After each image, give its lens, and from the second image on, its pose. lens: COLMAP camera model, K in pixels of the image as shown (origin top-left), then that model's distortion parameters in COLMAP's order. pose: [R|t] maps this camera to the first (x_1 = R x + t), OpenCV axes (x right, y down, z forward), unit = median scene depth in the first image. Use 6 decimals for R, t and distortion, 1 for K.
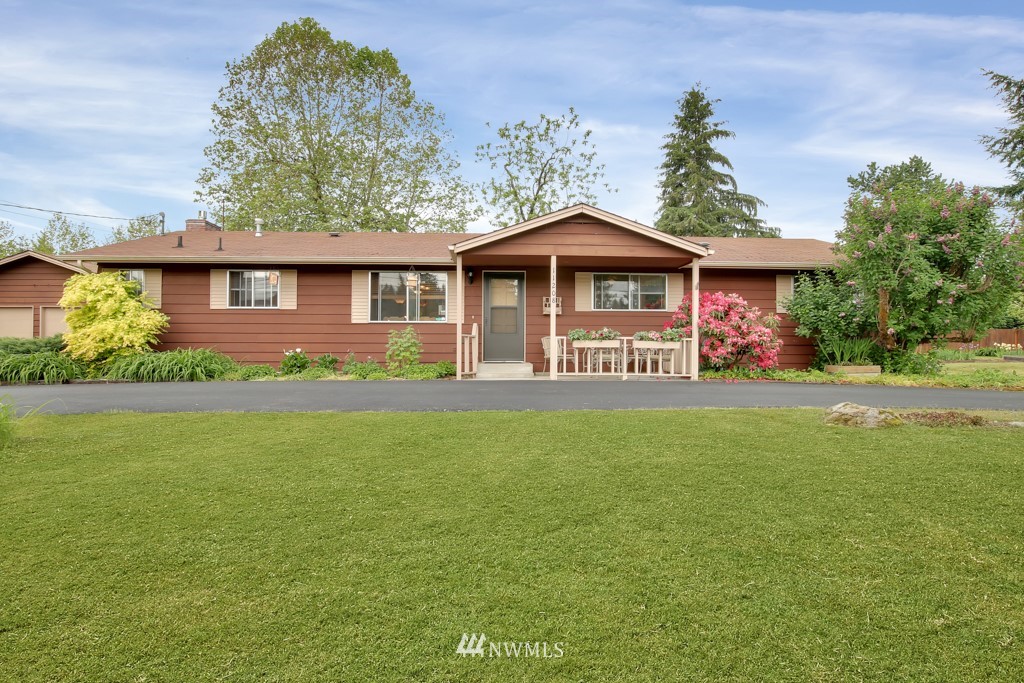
lens RADIAL K [[525.2, 0, 506.6], [0, 525.2, 341.6], [0, 0, 1]] dist [-0.025938, 0.001082]
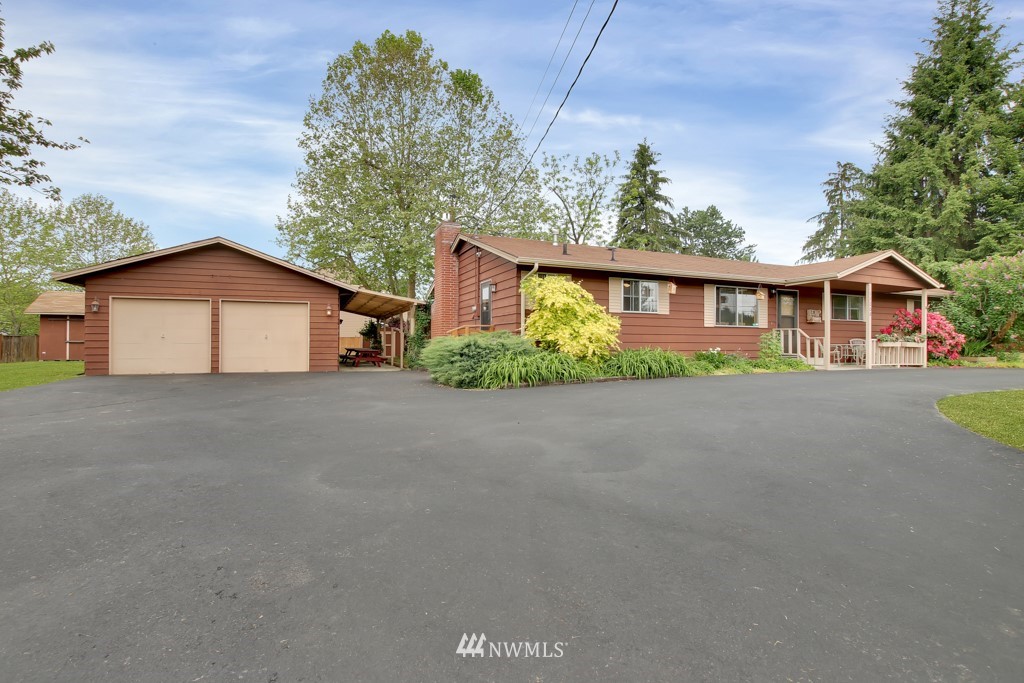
lens RADIAL K [[458.6, 0, 512.0], [0, 458.6, 341.5], [0, 0, 1]] dist [-0.039356, 0.000032]
pose [[0.943191, 0.001289, 0.332250, -0.885483], [-0.005225, 0.999926, 0.010952, -0.008078], [-0.332211, -0.012065, 0.943128, 0.112596]]
